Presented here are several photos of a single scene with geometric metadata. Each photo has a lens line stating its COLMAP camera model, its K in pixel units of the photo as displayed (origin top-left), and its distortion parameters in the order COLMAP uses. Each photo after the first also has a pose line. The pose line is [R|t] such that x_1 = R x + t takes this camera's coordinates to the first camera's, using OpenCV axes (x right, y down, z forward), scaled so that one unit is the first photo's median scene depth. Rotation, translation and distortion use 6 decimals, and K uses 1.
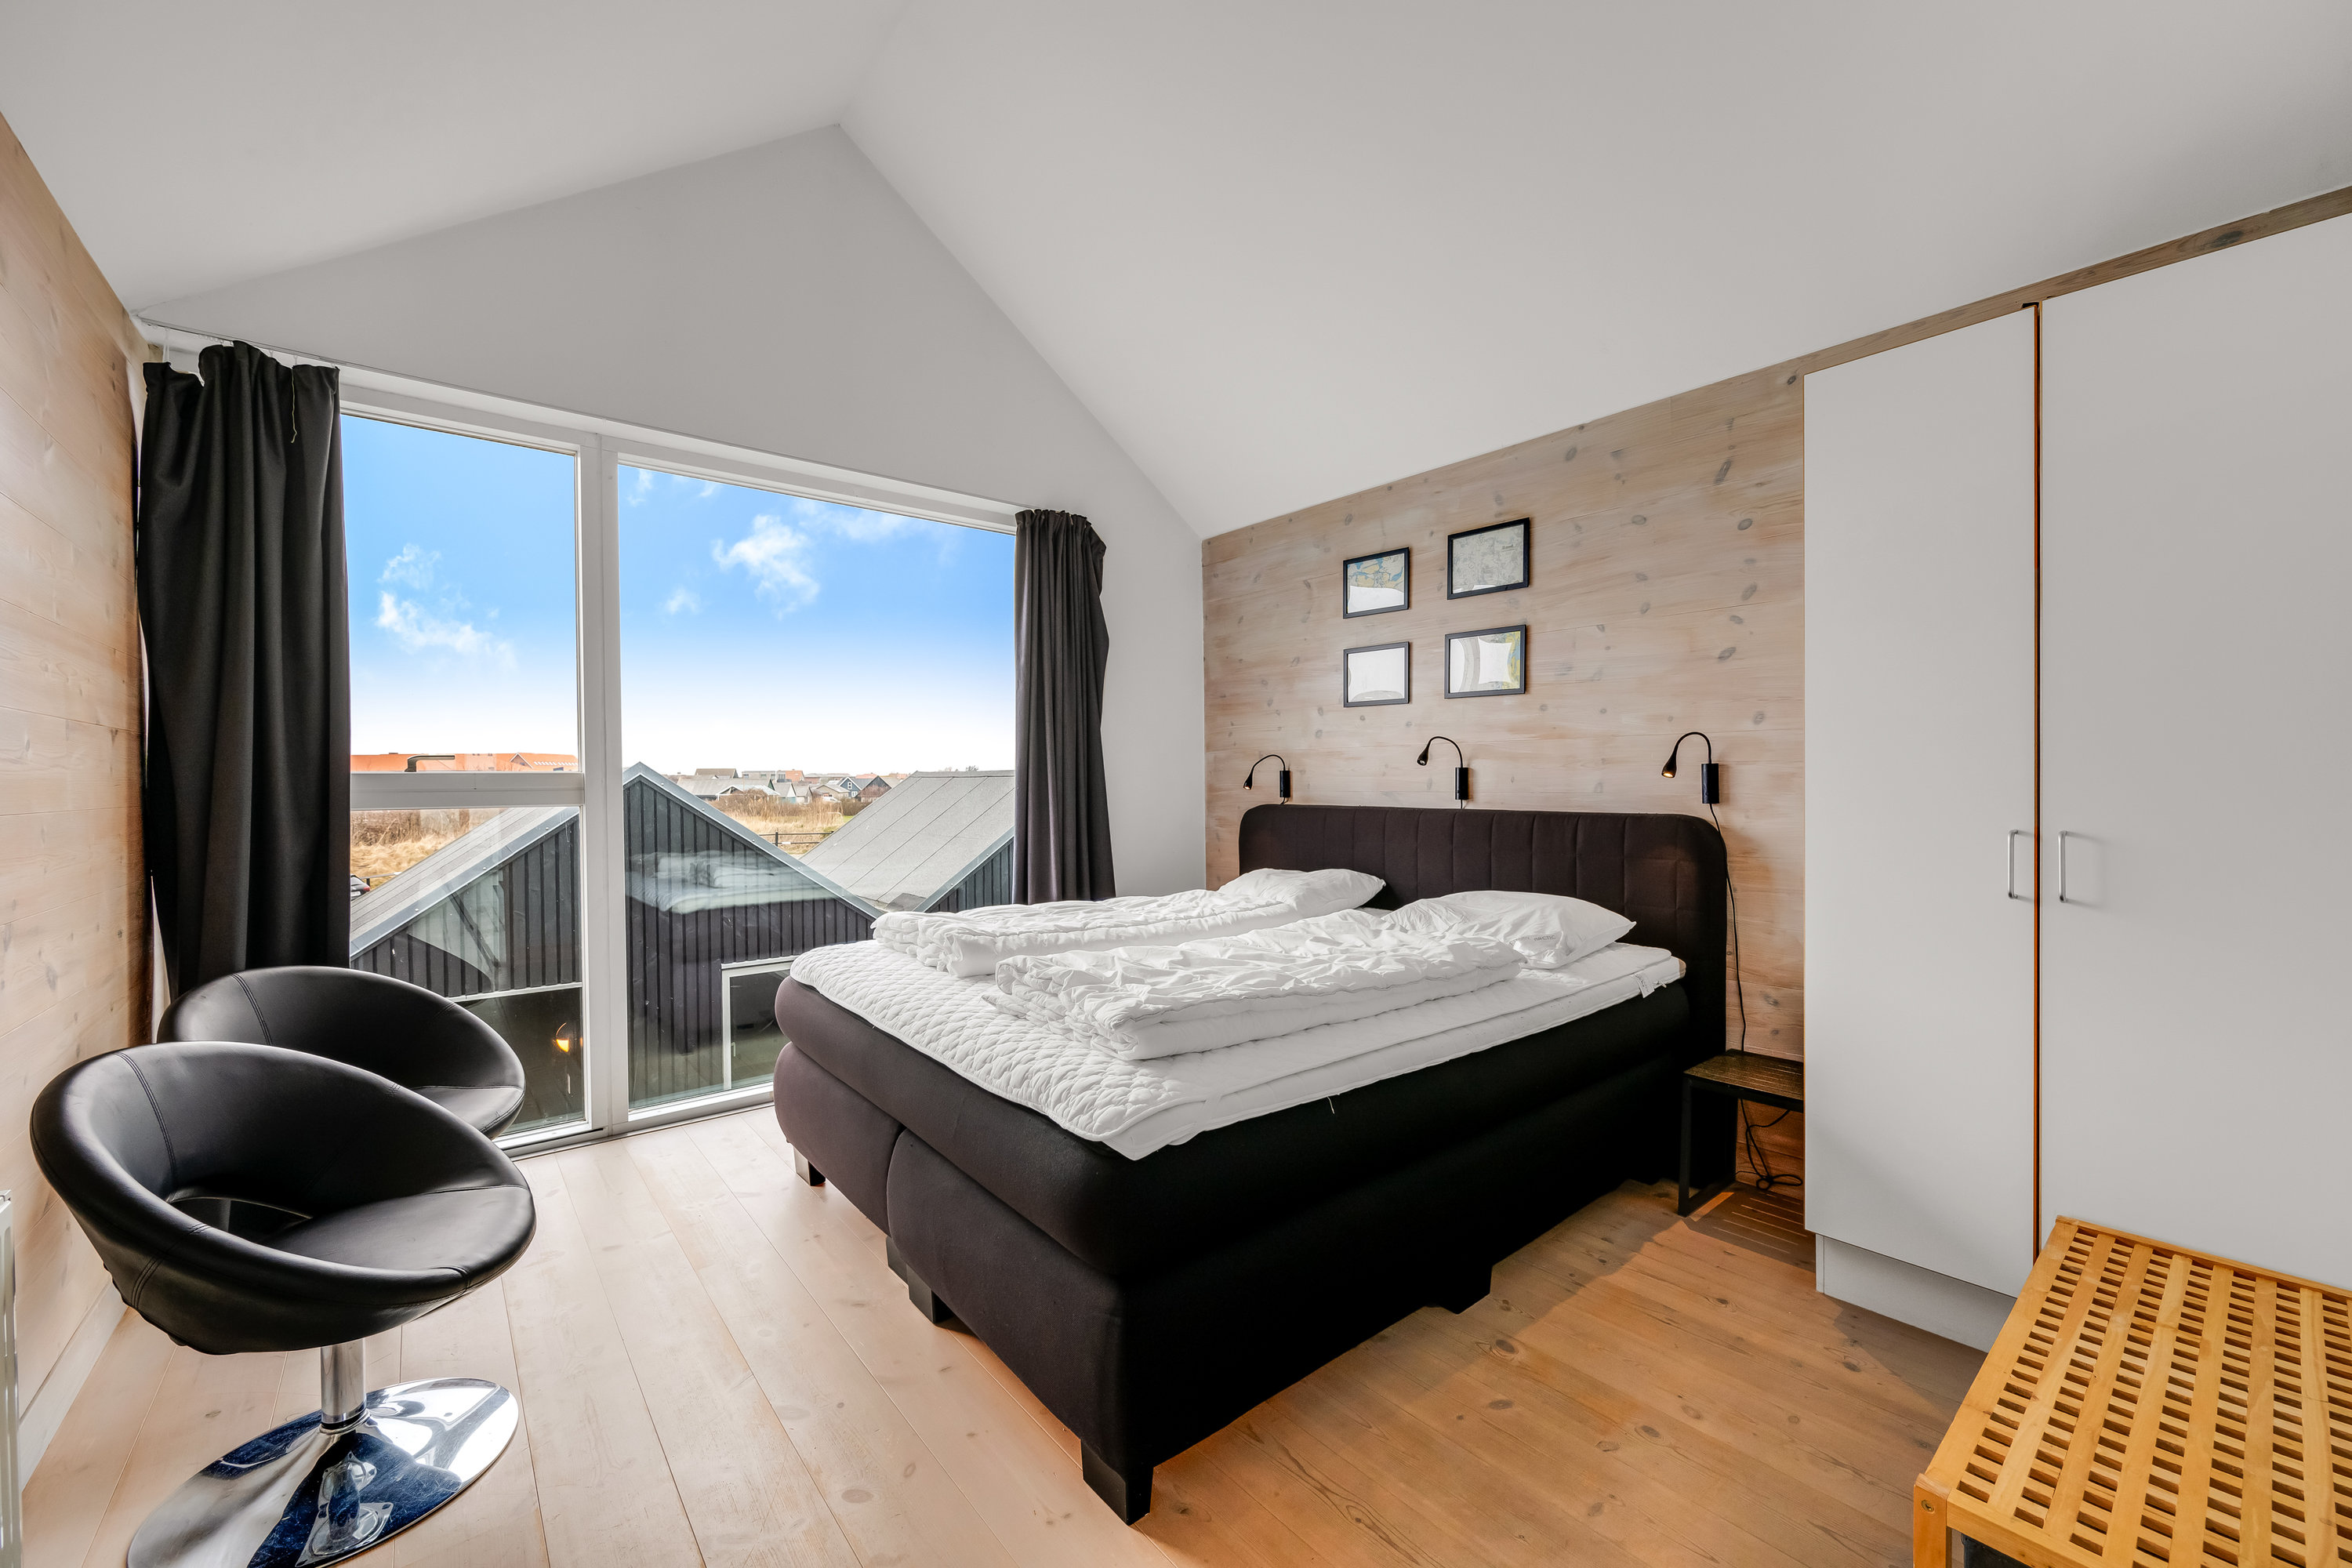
lens RADIAL K [[932.1, 0, 1174.2], [0, 932.1, 789.6], [0, 0, 1]] dist [0.000568, -0.000313]
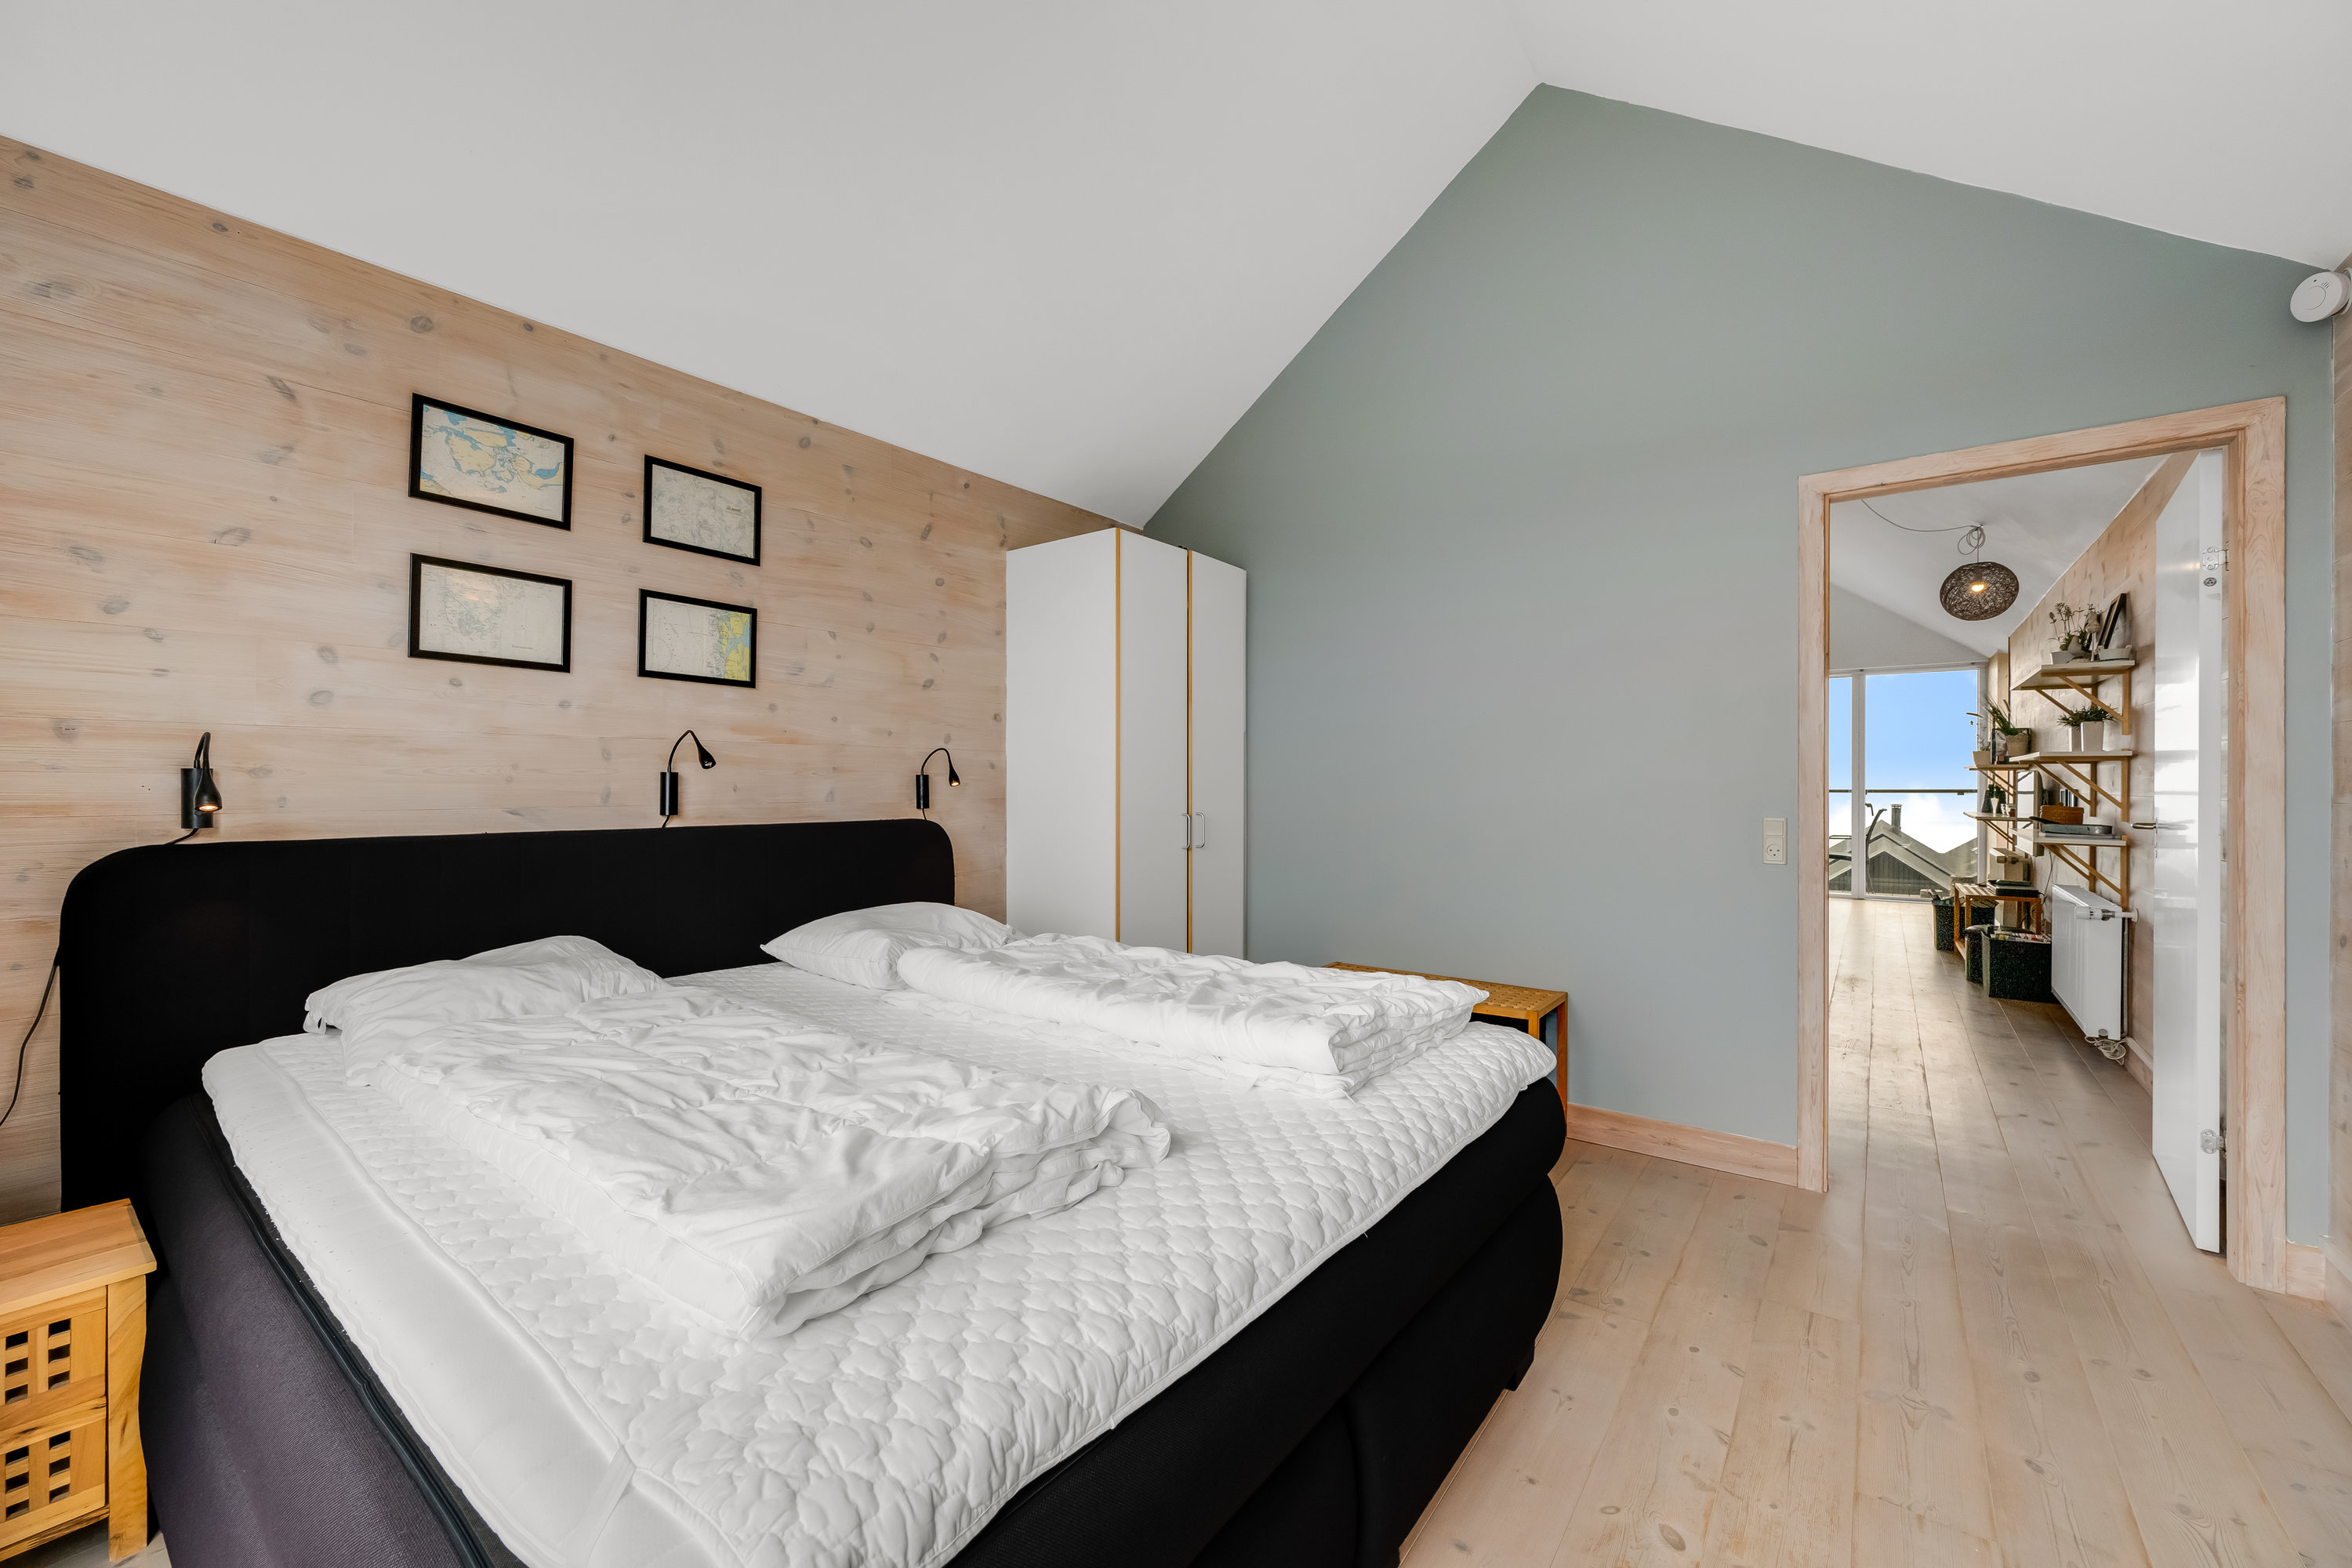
lens RADIAL K [[932.1, 0, 1174.2], [0, 932.1, 789.6], [0, 0, 1]] dist [0.000568, -0.000313]
pose [[-0.231516, 0.003004, 0.972827, -0.576341], [0.012960, 0.999916, -0.000003, -0.004638], [-0.972745, 0.012607, -0.231535, 0.860293]]
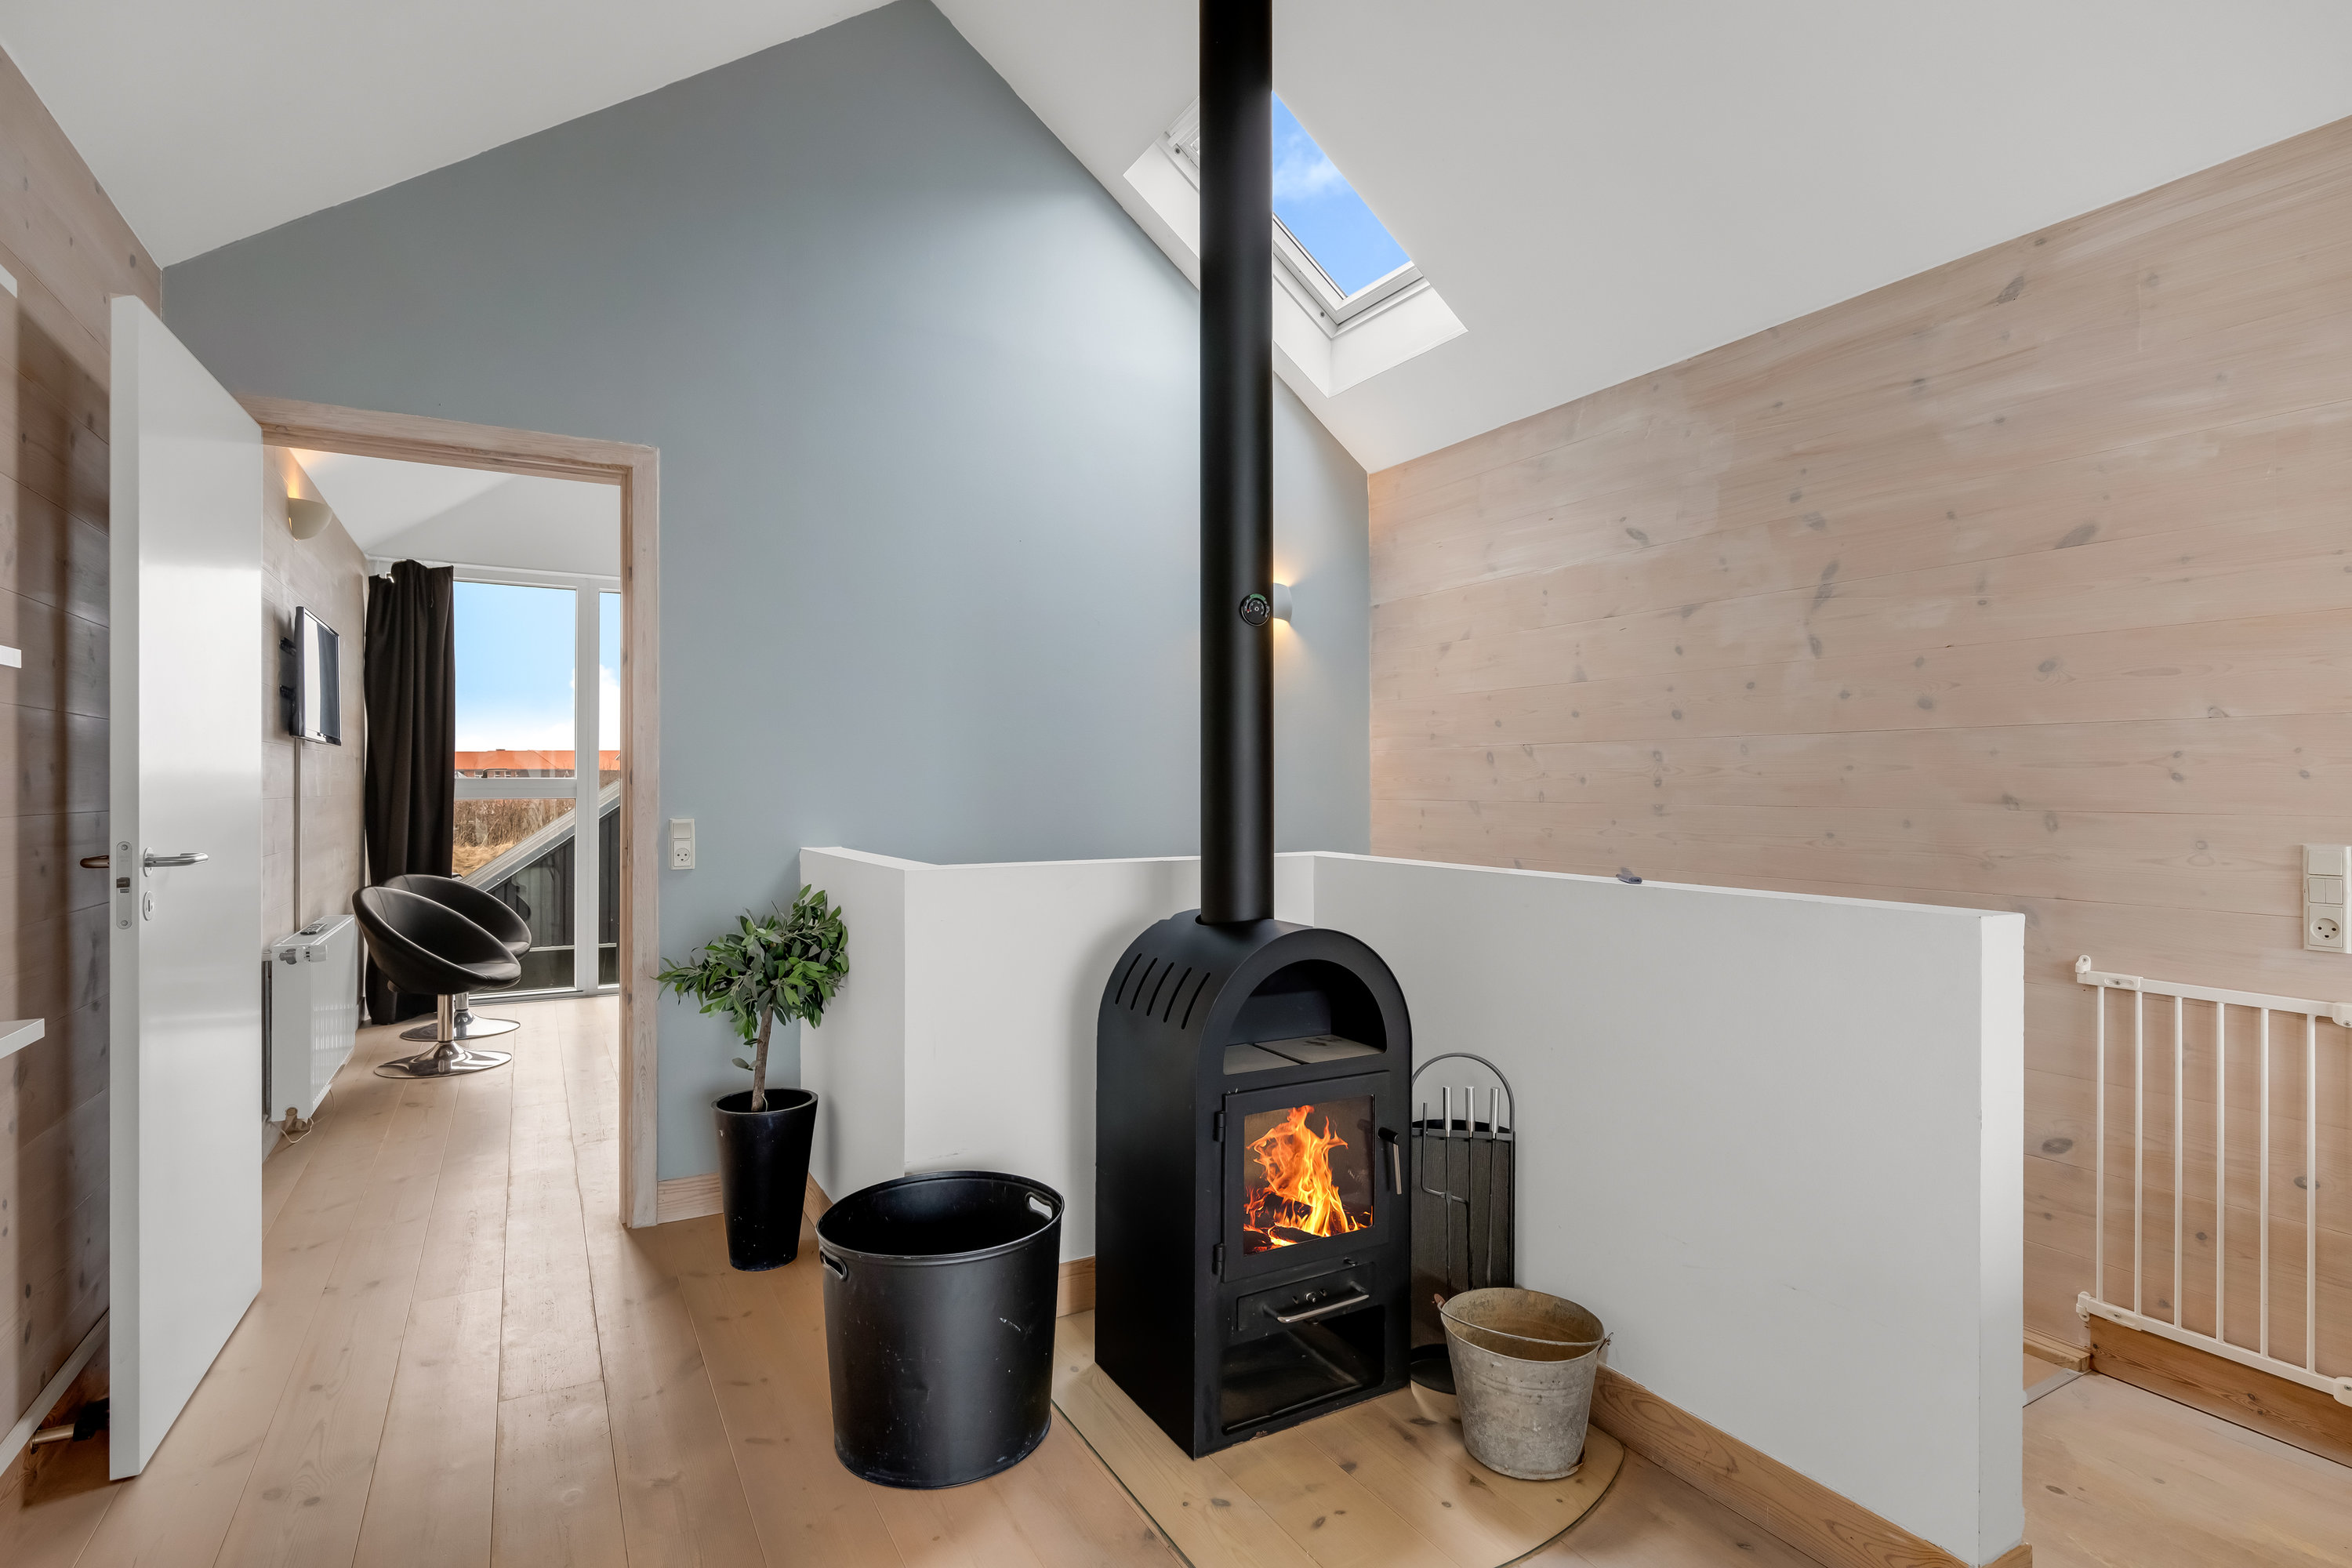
lens RADIAL K [[1160.7, 0, 1172.0], [0, 1160.7, 794.2], [0, 0, 1]] dist [0.001698, 0.000177]
pose [[0.985145, 0.015297, -0.171041, 0.612518], [-0.016157, 0.999863, -0.003637, 0.000557], [0.170962, 0.006346, 0.985257, -0.687922]]
